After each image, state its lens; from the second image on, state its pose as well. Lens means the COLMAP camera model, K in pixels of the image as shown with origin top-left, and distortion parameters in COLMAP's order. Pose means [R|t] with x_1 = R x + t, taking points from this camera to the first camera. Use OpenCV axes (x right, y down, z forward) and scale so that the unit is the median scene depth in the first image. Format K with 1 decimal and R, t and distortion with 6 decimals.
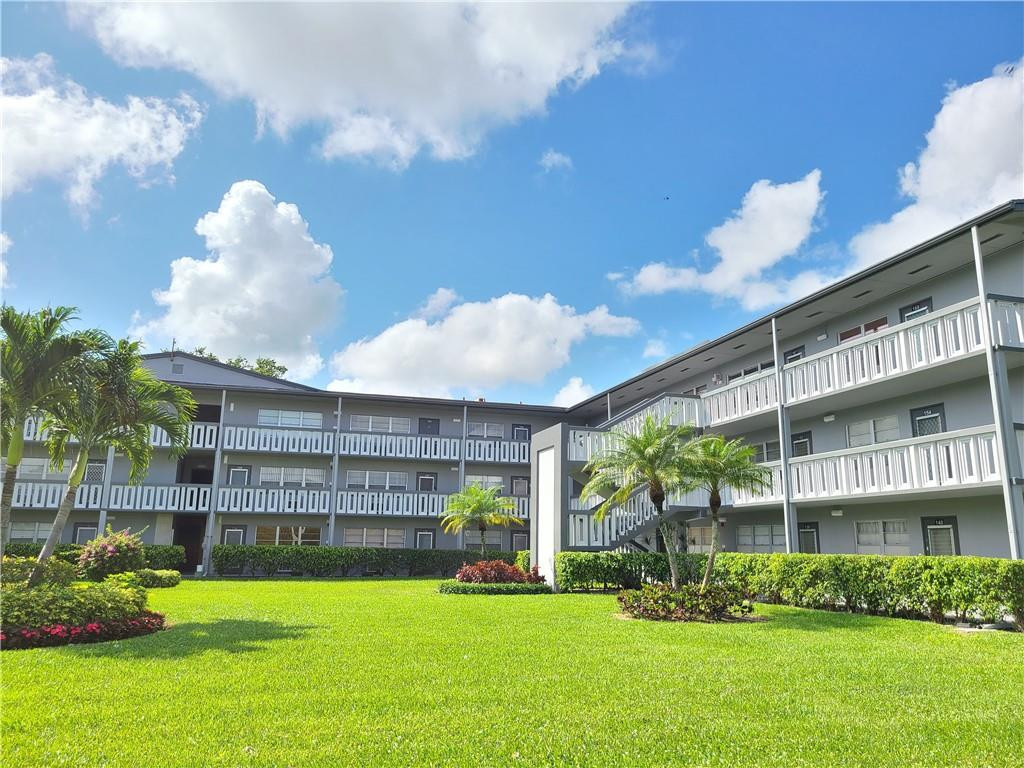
lens RADIAL K [[781.5, 0, 512.0], [0, 781.5, 384.0], [0, 0, 1]] dist [0.044113, -0.008488]
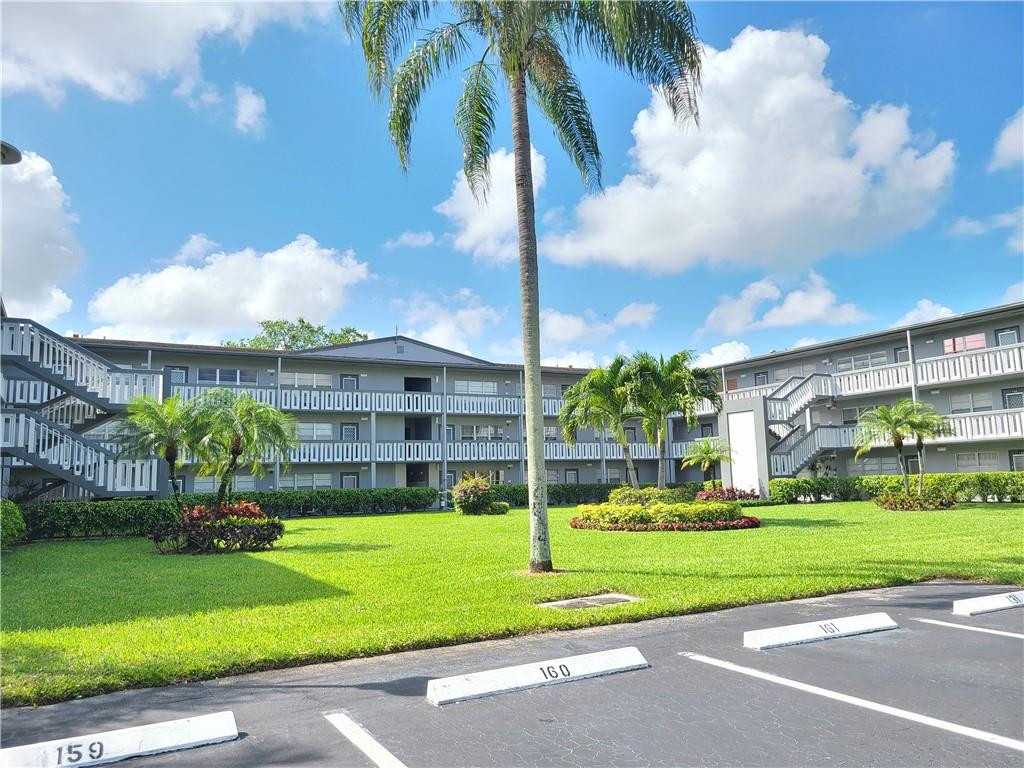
lens RADIAL K [[718.4, 0, 511.6], [0, 718.4, 358.1], [0, 0, 1]] dist [0.059149, -0.000716]
pose [[0.965711, 0.001988, 0.259610, -0.507181], [-0.009904, 0.999525, 0.029189, -0.037825], [-0.259429, -0.030759, 0.965272, -0.151246]]
